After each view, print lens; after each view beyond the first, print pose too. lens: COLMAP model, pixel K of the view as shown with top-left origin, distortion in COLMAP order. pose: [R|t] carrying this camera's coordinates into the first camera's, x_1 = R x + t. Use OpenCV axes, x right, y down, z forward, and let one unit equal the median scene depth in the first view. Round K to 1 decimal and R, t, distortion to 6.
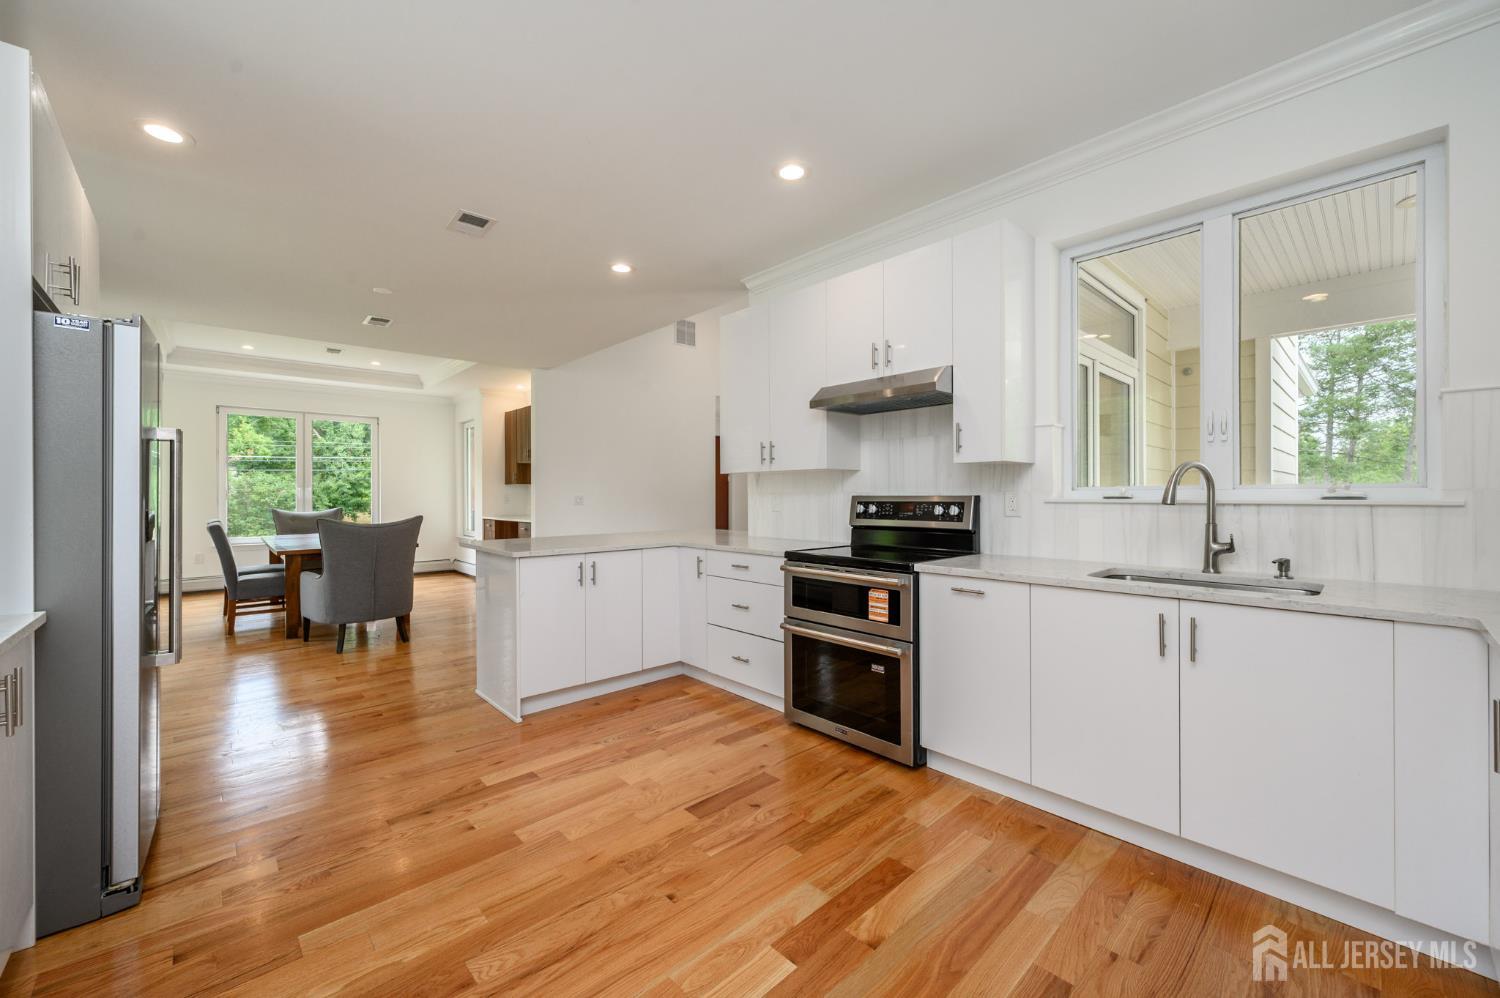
lens RADIAL K [[586.7, 0, 750.0], [0, 586.7, 499.0], [0, 0, 1]] dist [-0.001618, -0.000433]
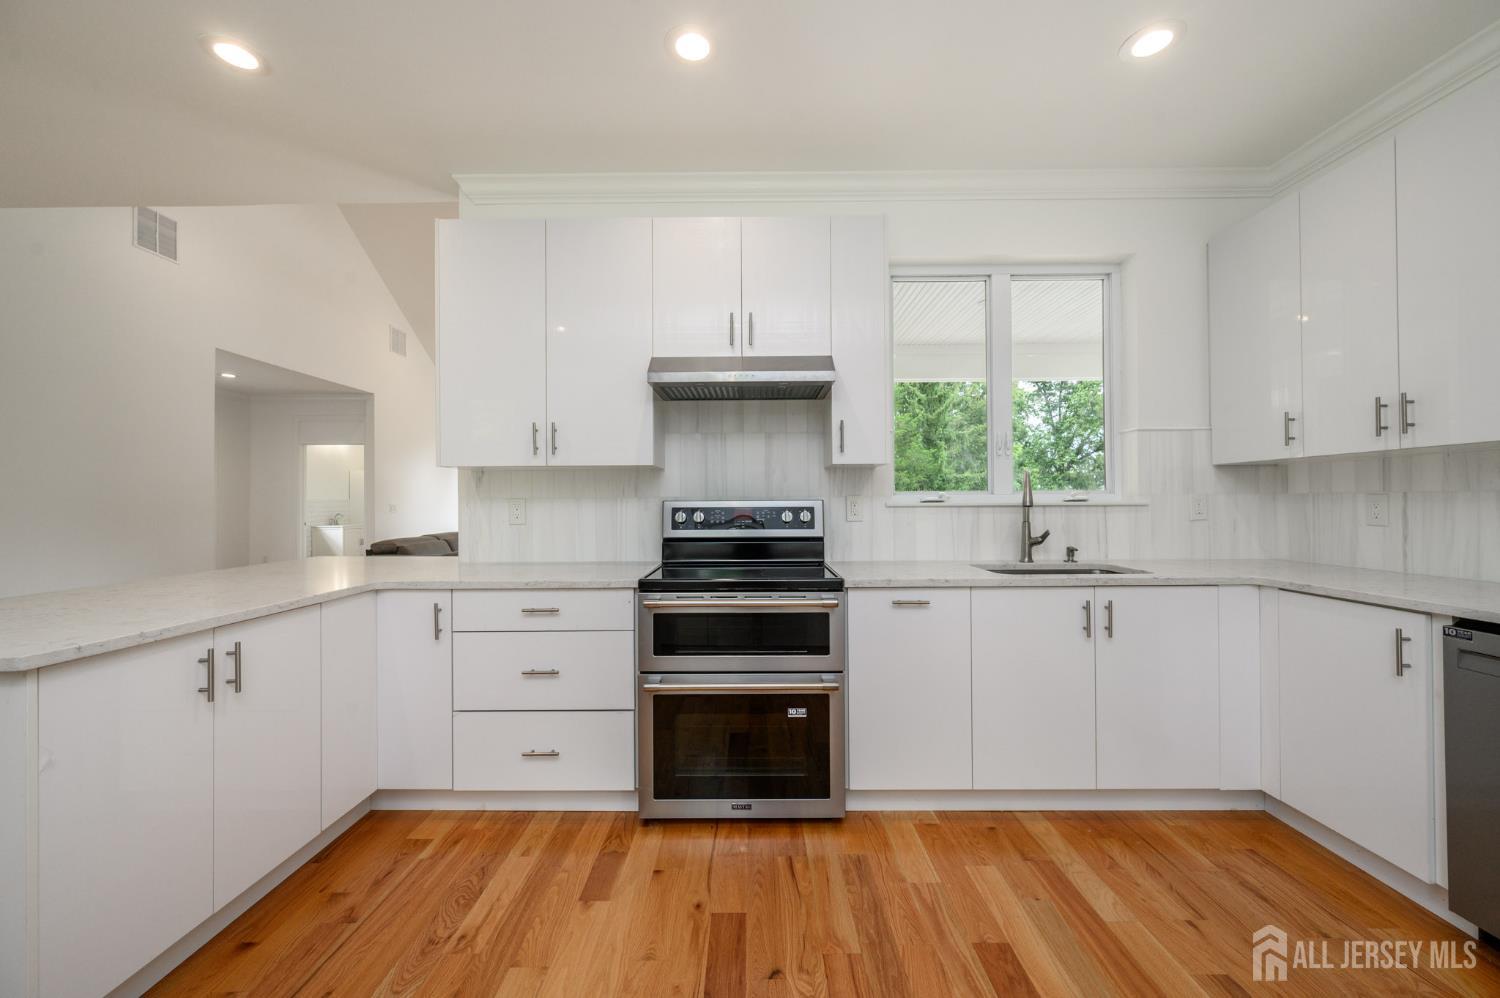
lens RADIAL K [[588.5, 0, 750.0], [0, 588.5, 499.0], [0, 0, 1]] dist [0.000329, -0.000415]
pose [[0.685792, -0.000074, 0.727798, -0.385478], [0.010330, 0.999900, -0.009631, 0.000603], [-0.727724, 0.014123, 0.685724, 0.445961]]
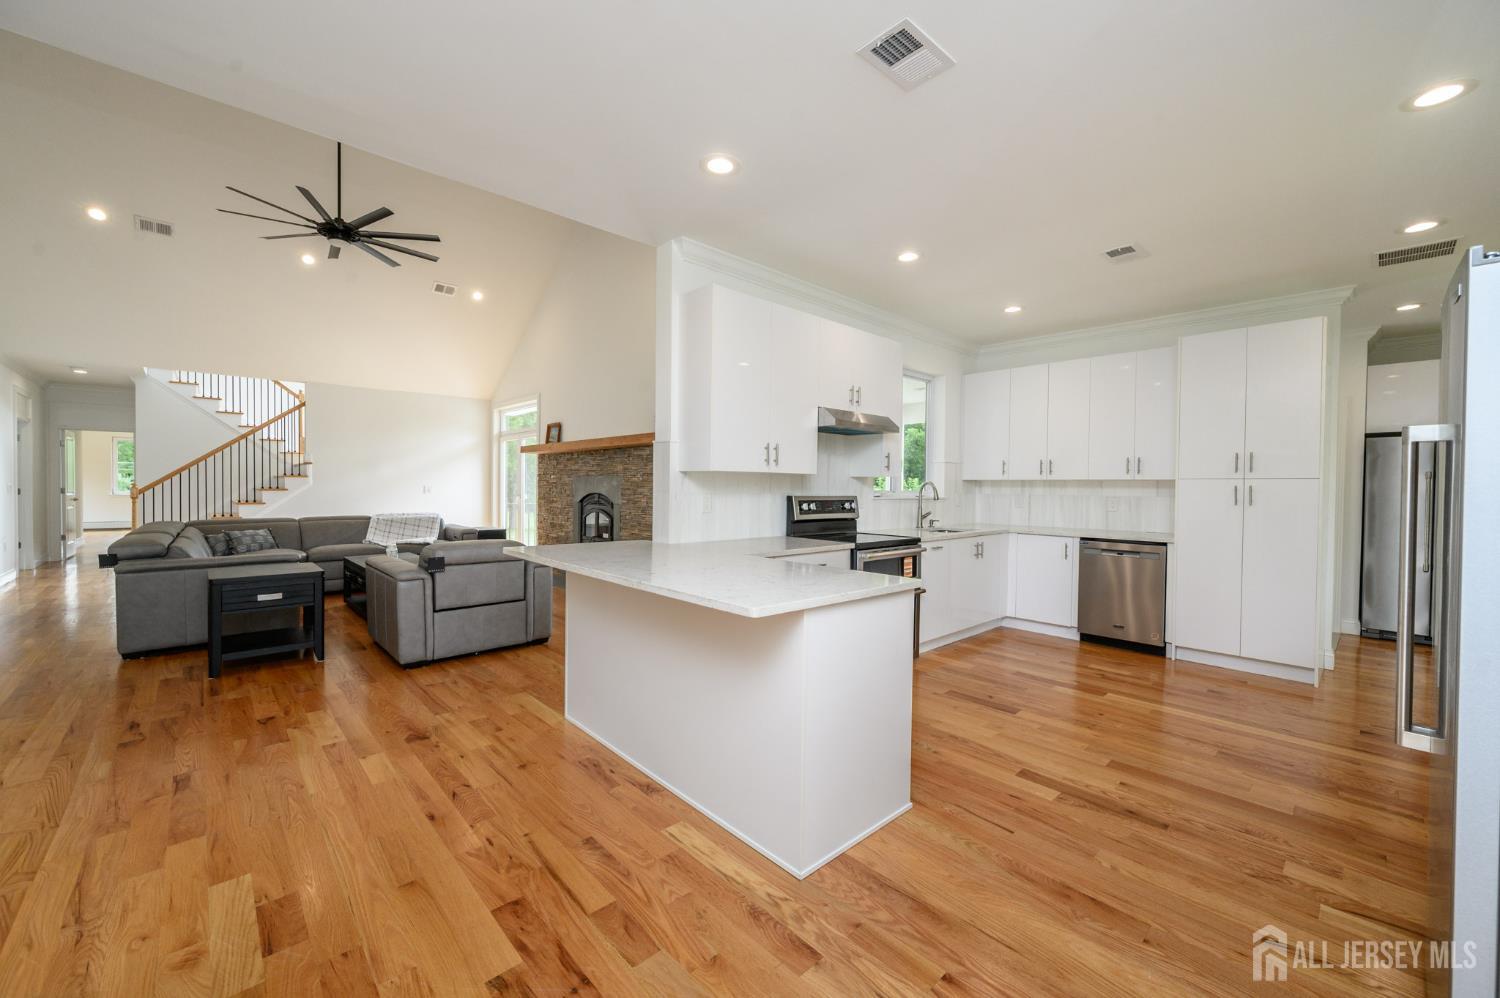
lens RADIAL K [[588.5, 0, 750.0], [0, 588.5, 499.0], [0, 0, 1]] dist [0.000329, -0.000415]
pose [[-0.001360, -0.018808, 0.999822, -1.229647], [-0.002924, 0.999819, 0.018804, -0.026292], [-0.999995, -0.002898, -0.001414, 1.306045]]
